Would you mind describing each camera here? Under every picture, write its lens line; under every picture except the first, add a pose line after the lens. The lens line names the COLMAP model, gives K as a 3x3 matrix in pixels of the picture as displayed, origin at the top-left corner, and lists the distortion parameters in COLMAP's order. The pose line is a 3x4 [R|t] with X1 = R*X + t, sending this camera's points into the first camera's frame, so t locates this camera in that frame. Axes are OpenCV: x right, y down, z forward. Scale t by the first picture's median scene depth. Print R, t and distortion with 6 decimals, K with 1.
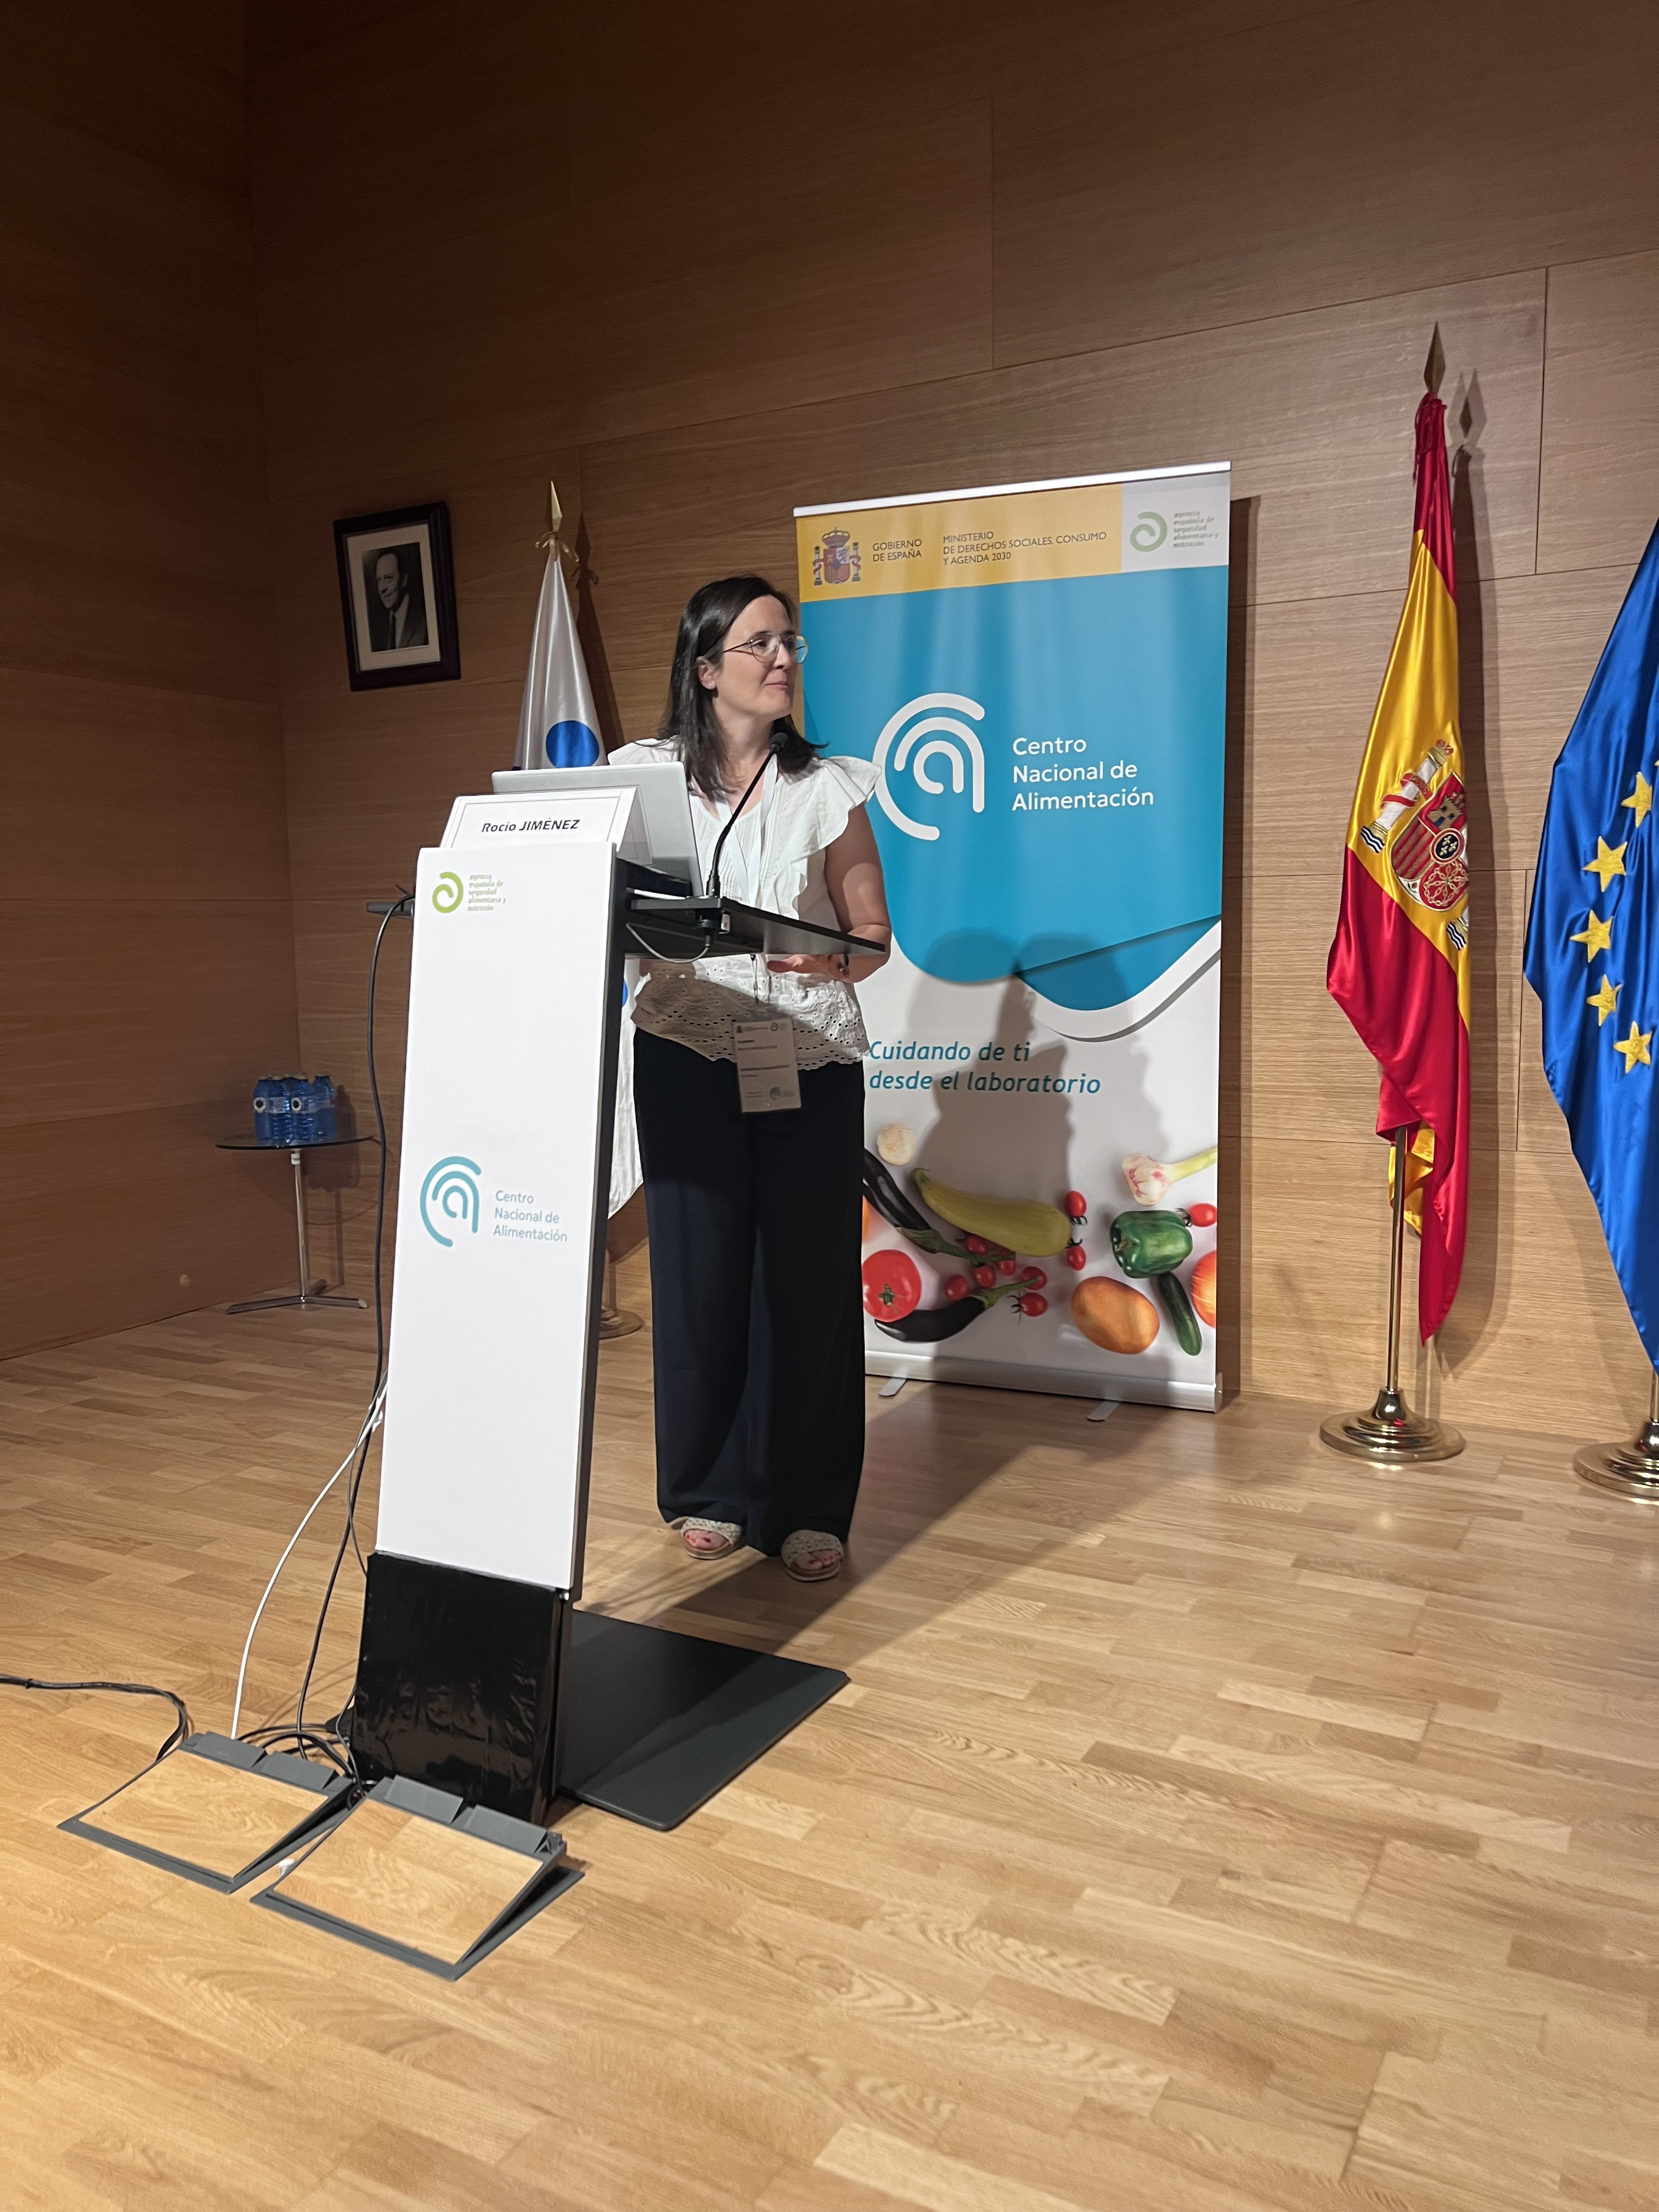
lens RADIAL K [[1662.0, 0, 859.8], [0, 1662.0, 1116.4], [0, 0, 1]] dist [0.051639, -0.052206]
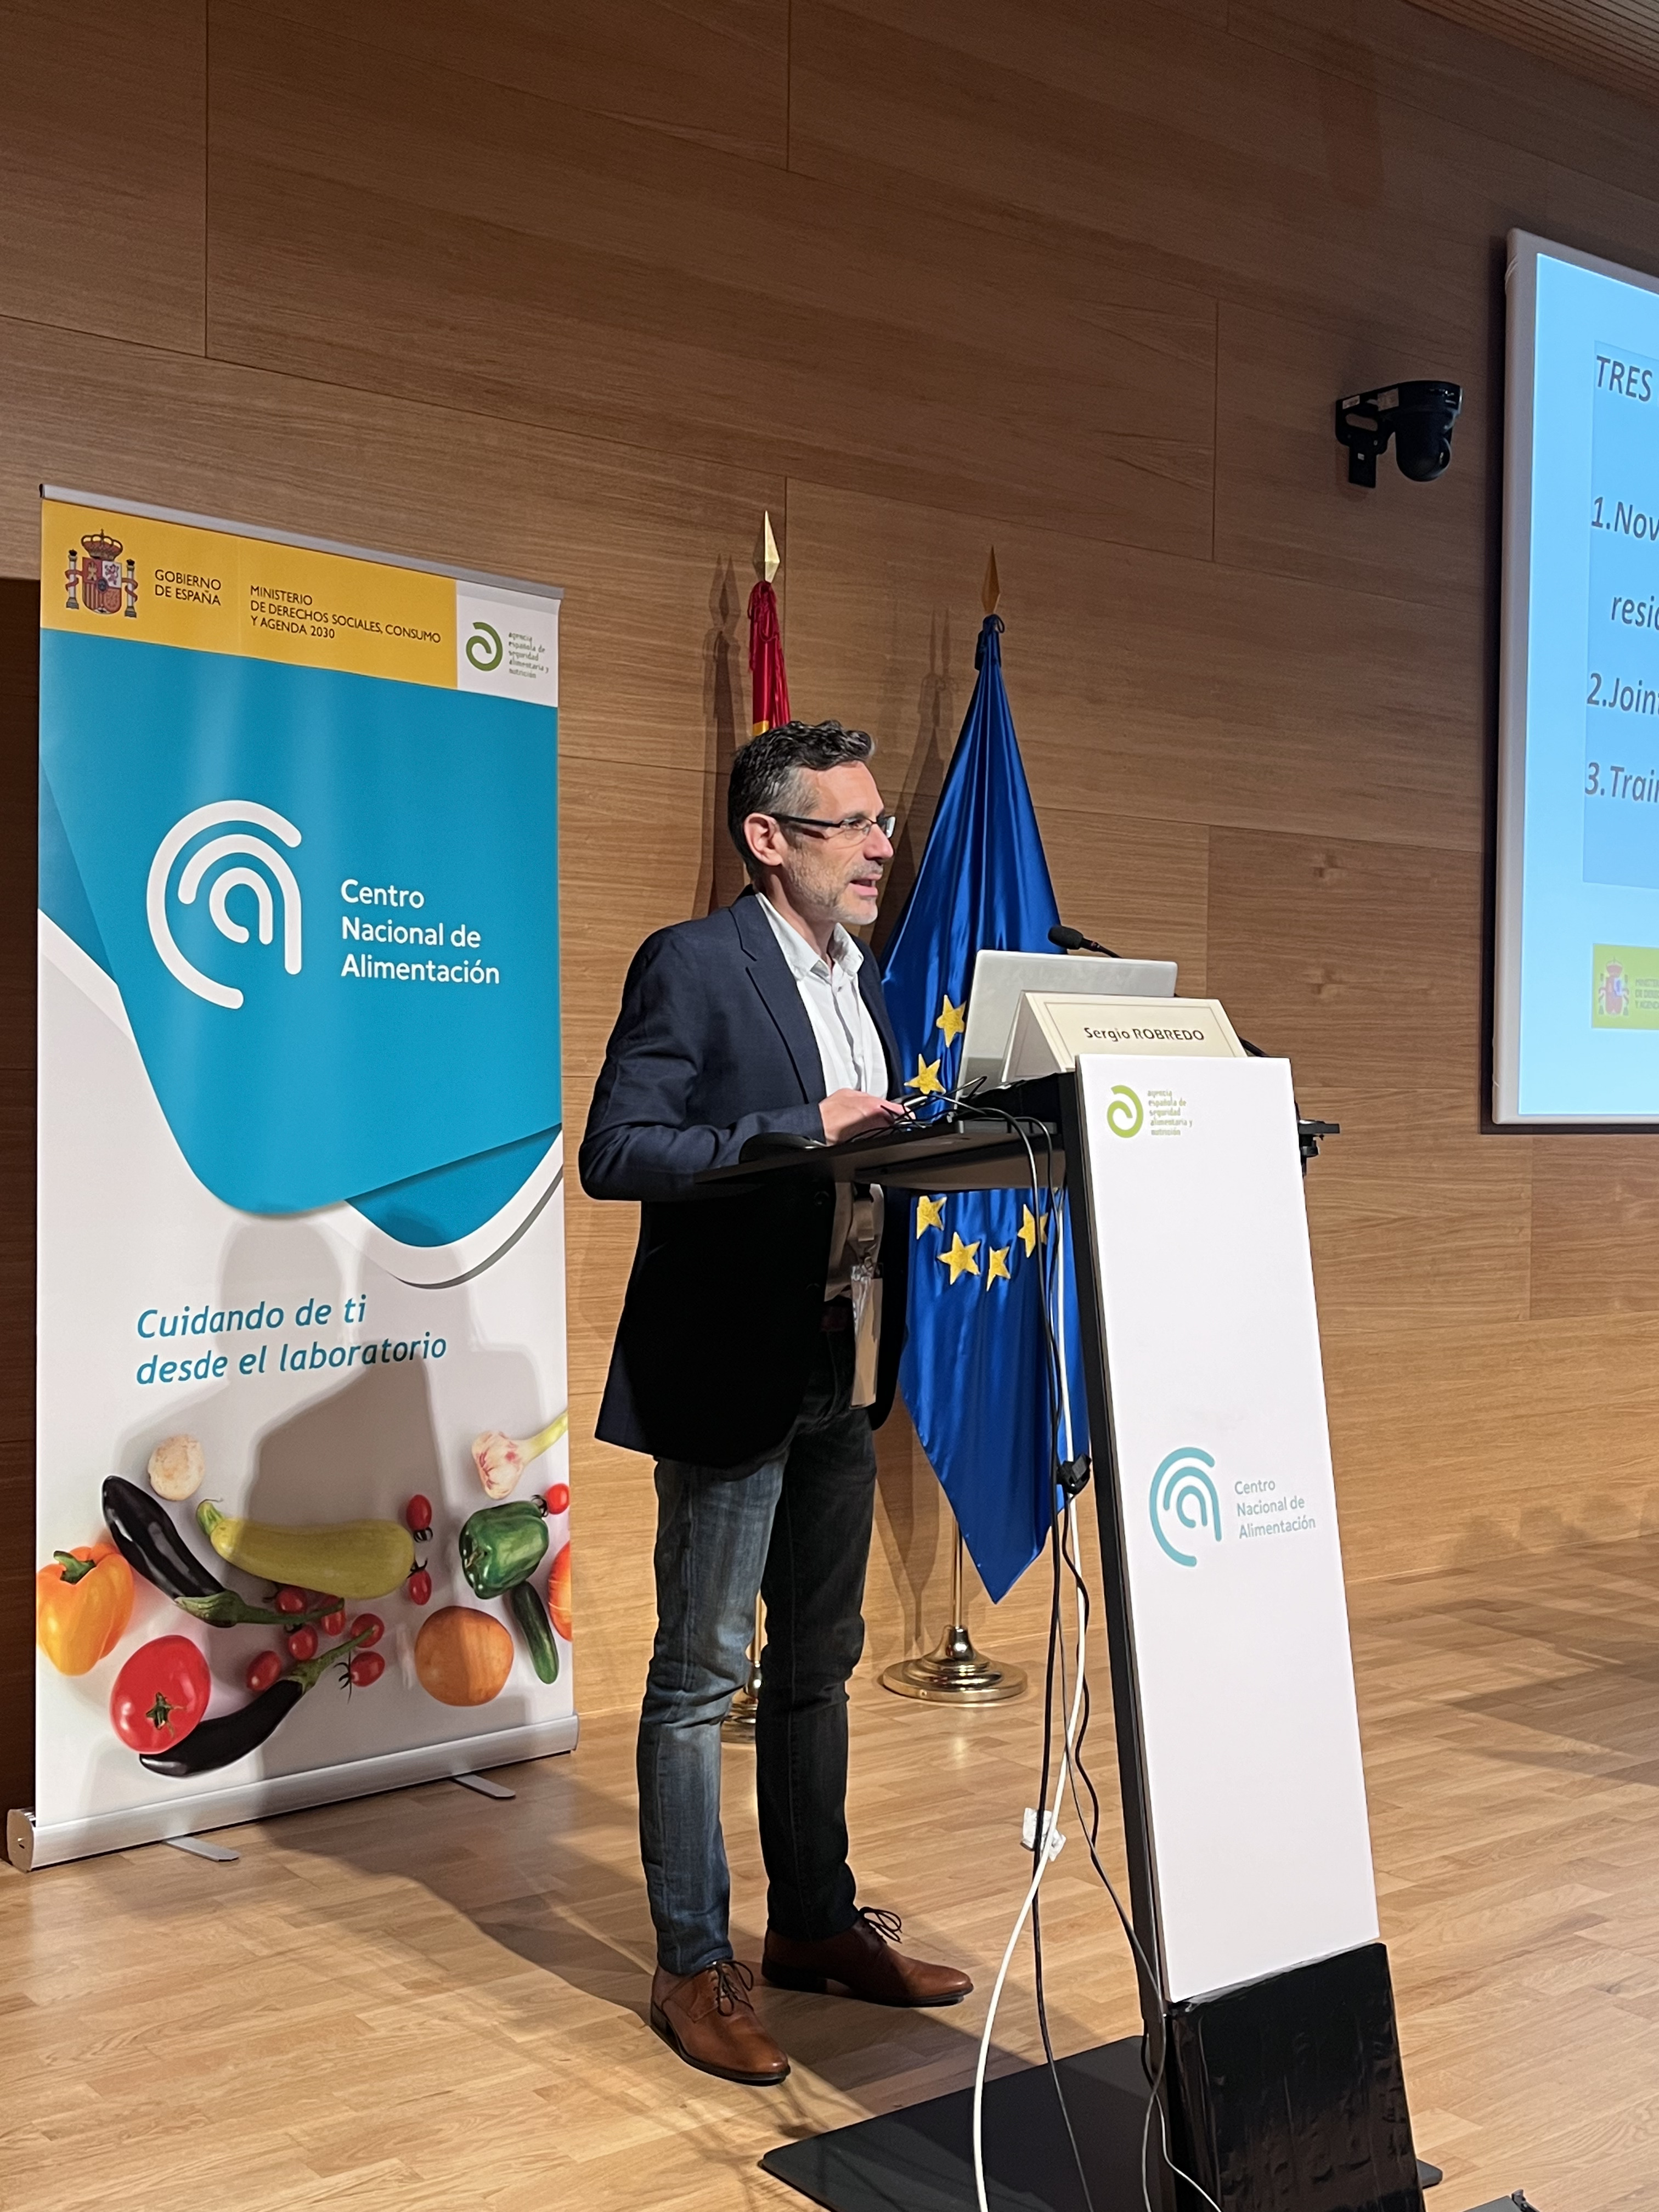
lens RADIAL K [[2382.2, 0, 829.5], [0, 2382.2, 1106.0], [0, 0, 1]] dist [0.144016, -0.486825]
pose [[0.414304, 0.012207, 0.910057, -0.833949], [0.091667, 0.994266, -0.055068, -0.055909], [-0.905511, 0.106237, 0.410809, 0.422826]]
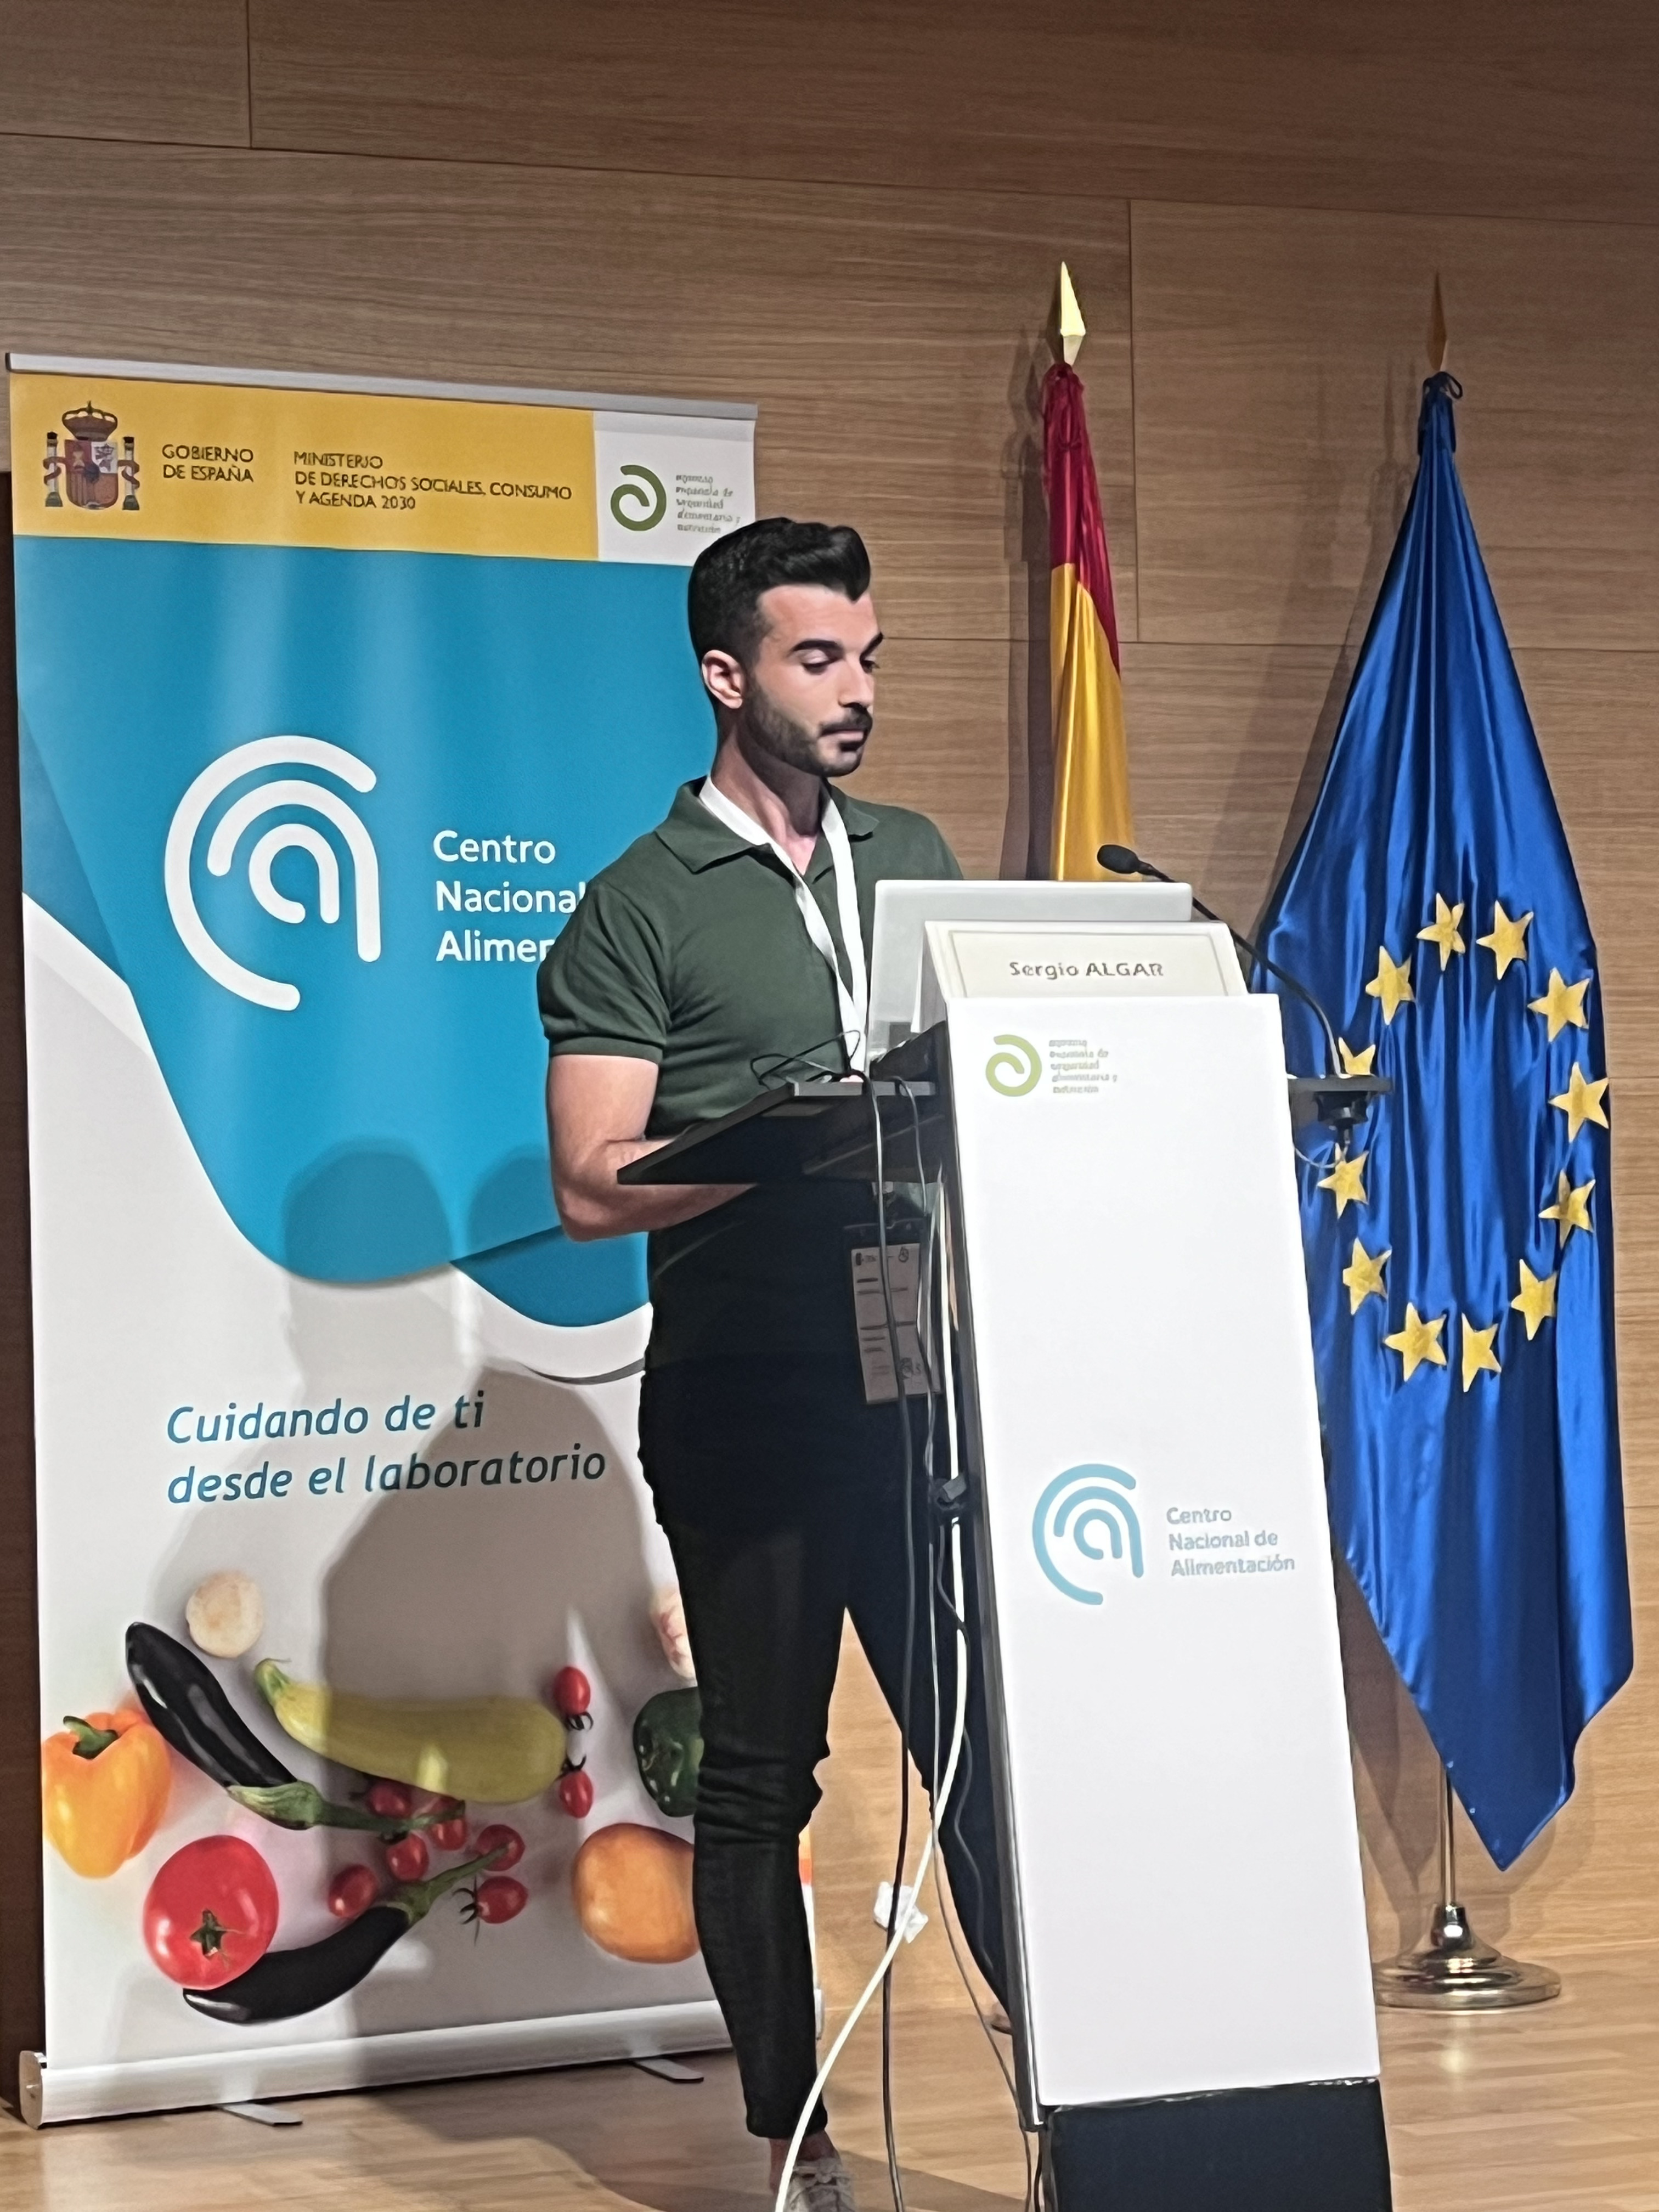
lens RADIAL K [[4789.5, 0, 868.6], [0, 4789.5, 1102.9], [0, 0, 1]] dist [0.241650, -1.565454]
pose [[0.654709, 0.014582, 0.755740, -1.074450], [0.105746, 0.988215, -0.110678, 0.051697], [-0.748447, 0.152378, 0.645451, -0.105430]]
